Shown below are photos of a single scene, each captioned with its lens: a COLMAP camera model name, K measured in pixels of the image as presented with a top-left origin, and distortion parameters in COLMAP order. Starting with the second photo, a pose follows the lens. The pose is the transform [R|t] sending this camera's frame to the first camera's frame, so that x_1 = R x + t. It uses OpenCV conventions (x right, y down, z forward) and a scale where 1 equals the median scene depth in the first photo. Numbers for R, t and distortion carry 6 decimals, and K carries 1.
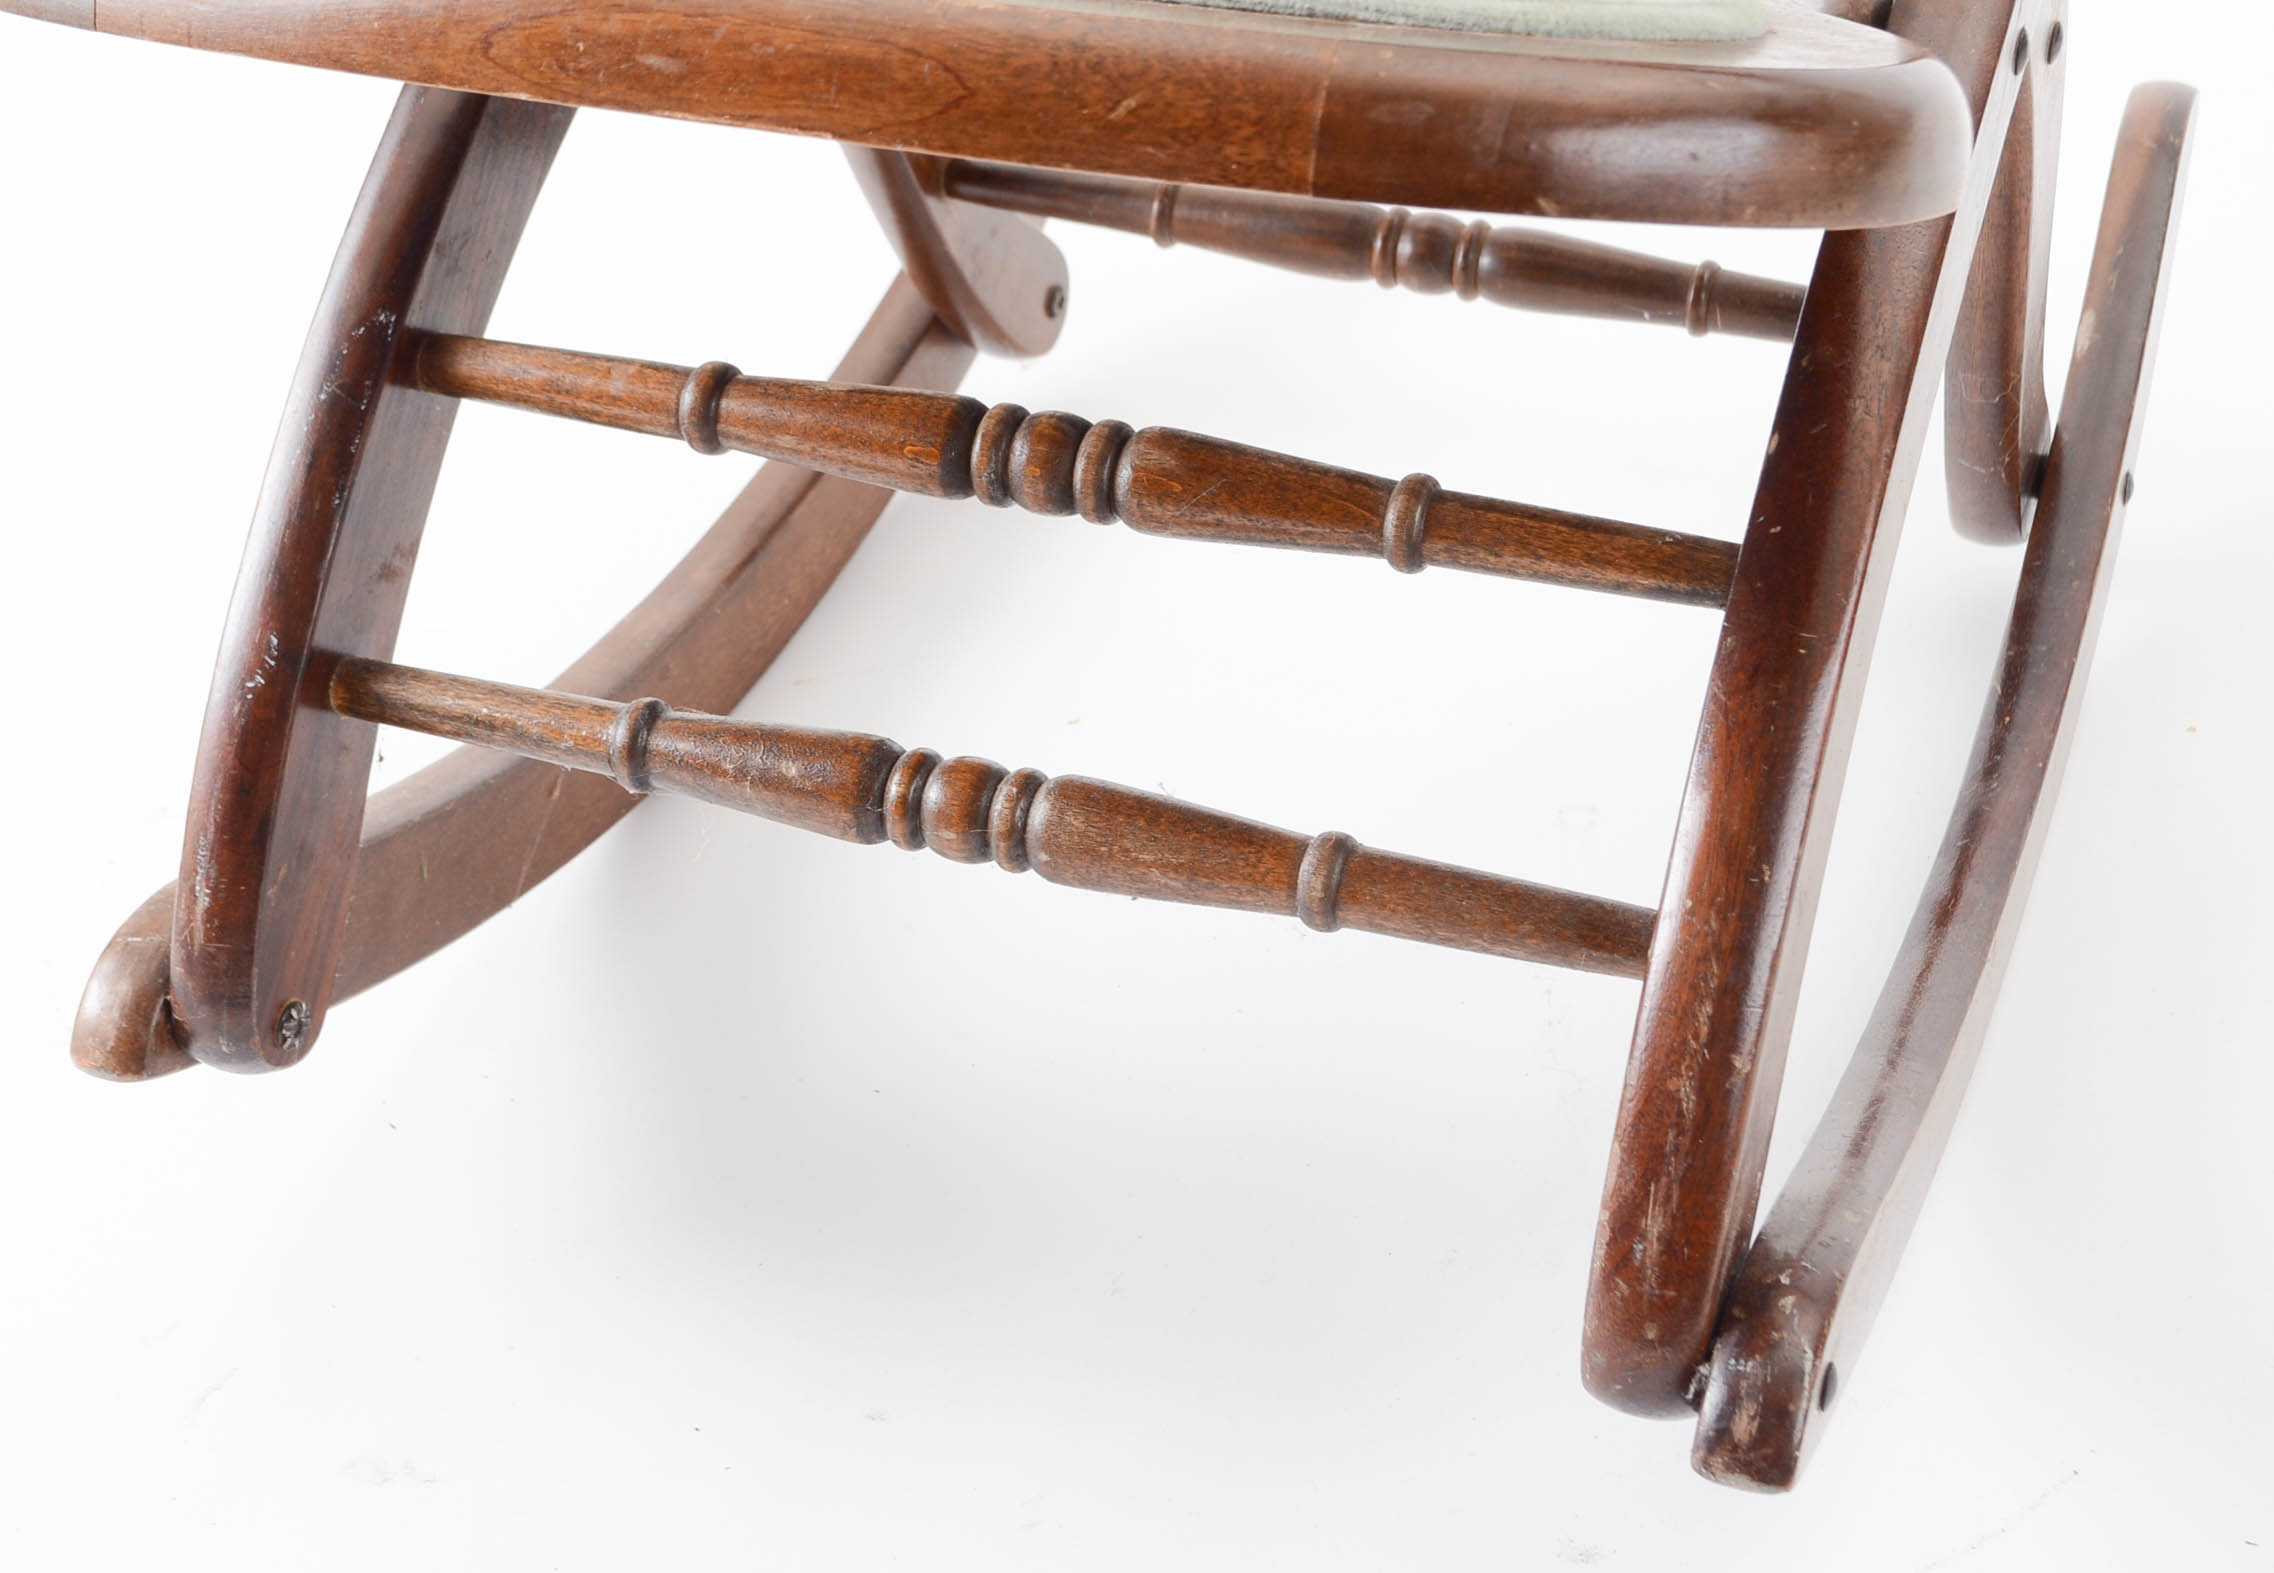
lens RADIAL K [[3625.0, 0, 1137.0], [0, 3625.0, 786.5], [0, 0, 1]] dist [-0.019373, -0.061058]
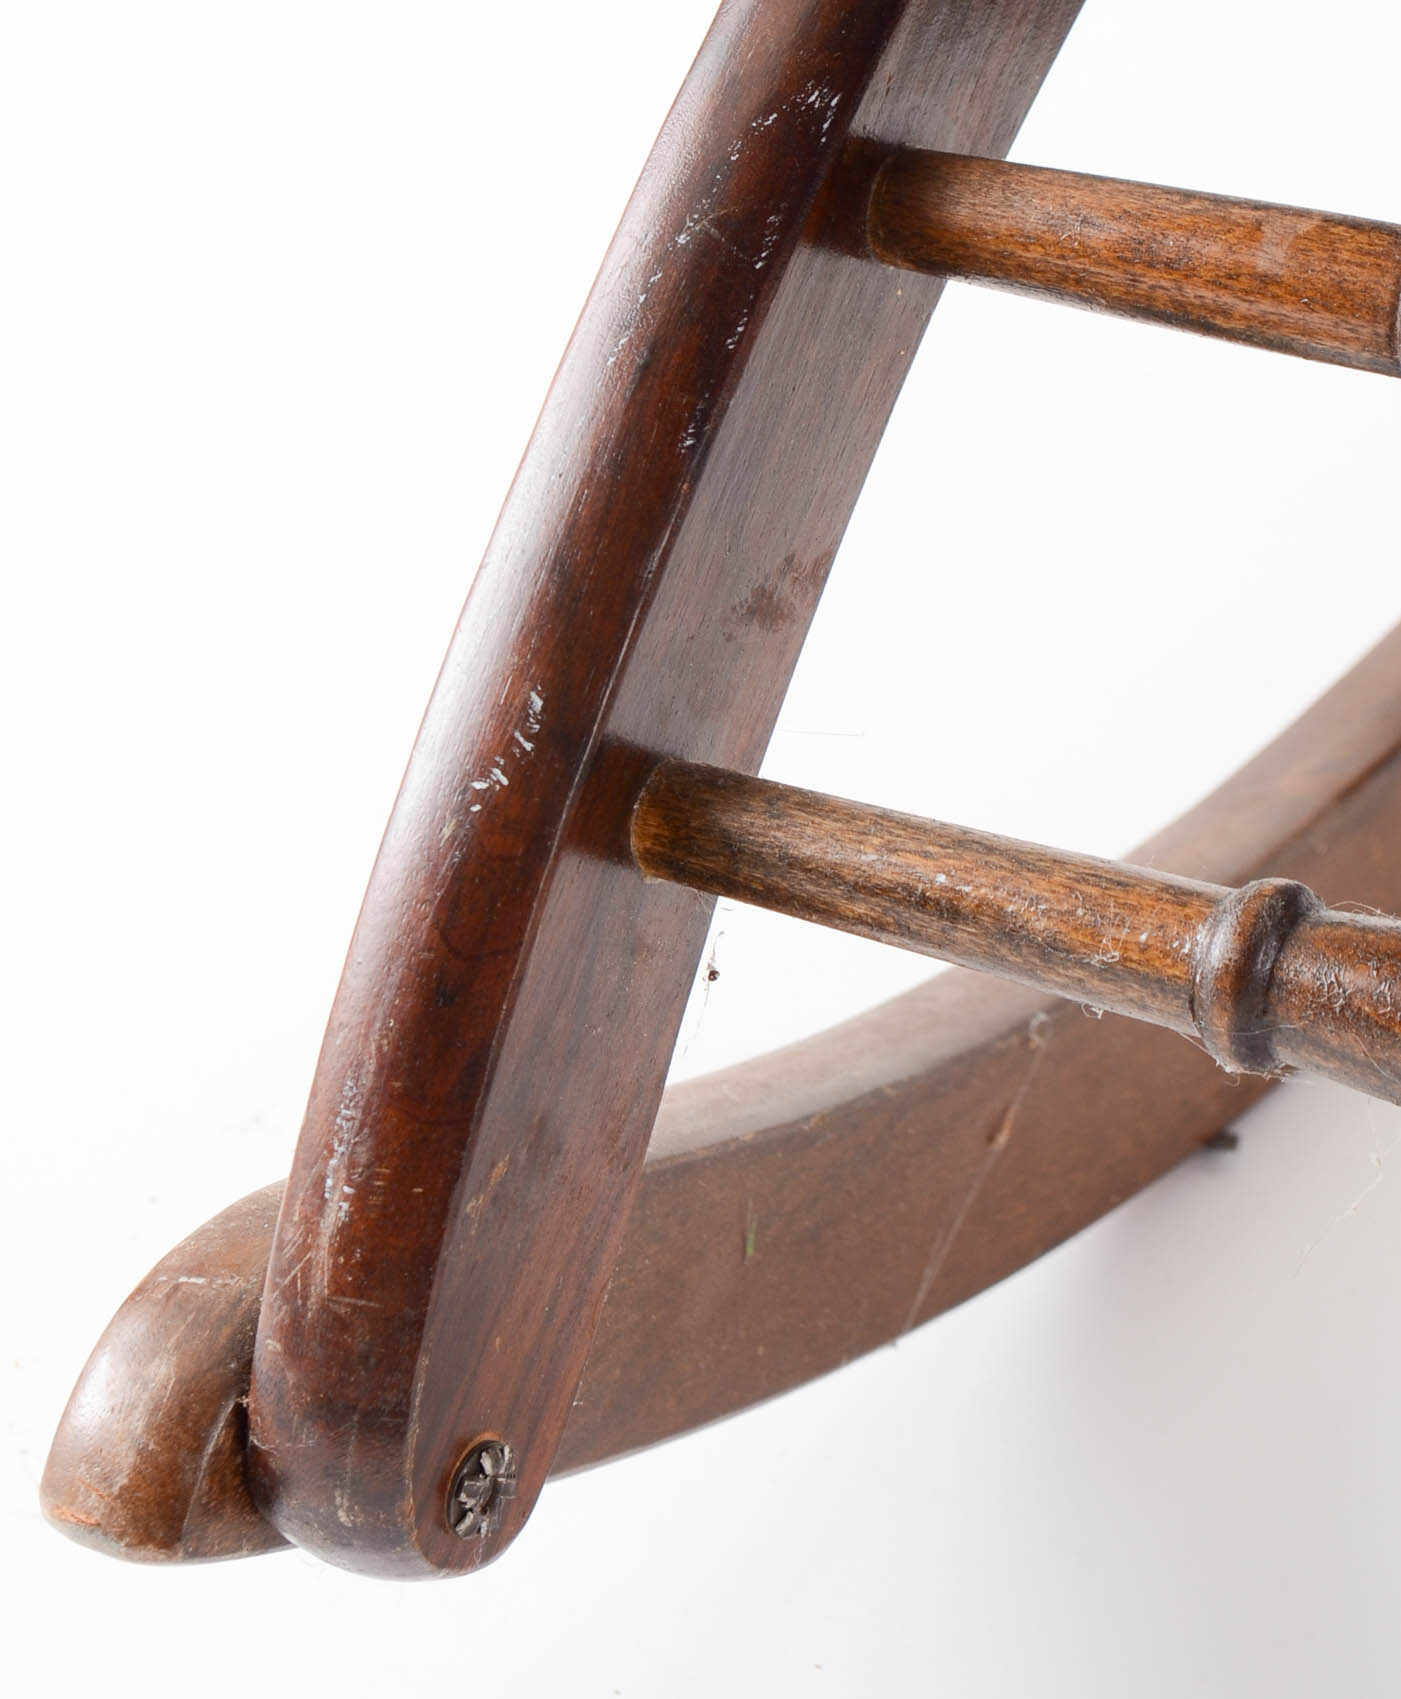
lens RADIAL K [[5388.3, 0, 700.5], [0, 5388.3, 849.5], [0, 0, 1]] dist [0.036585, -0.376087]
pose [[0.979505, 0.090049, -0.180170, -0.080201], [-0.109266, 0.988996, -0.099734, 0.050504], [0.169207, 0.117377, 0.978566, 0.278639]]
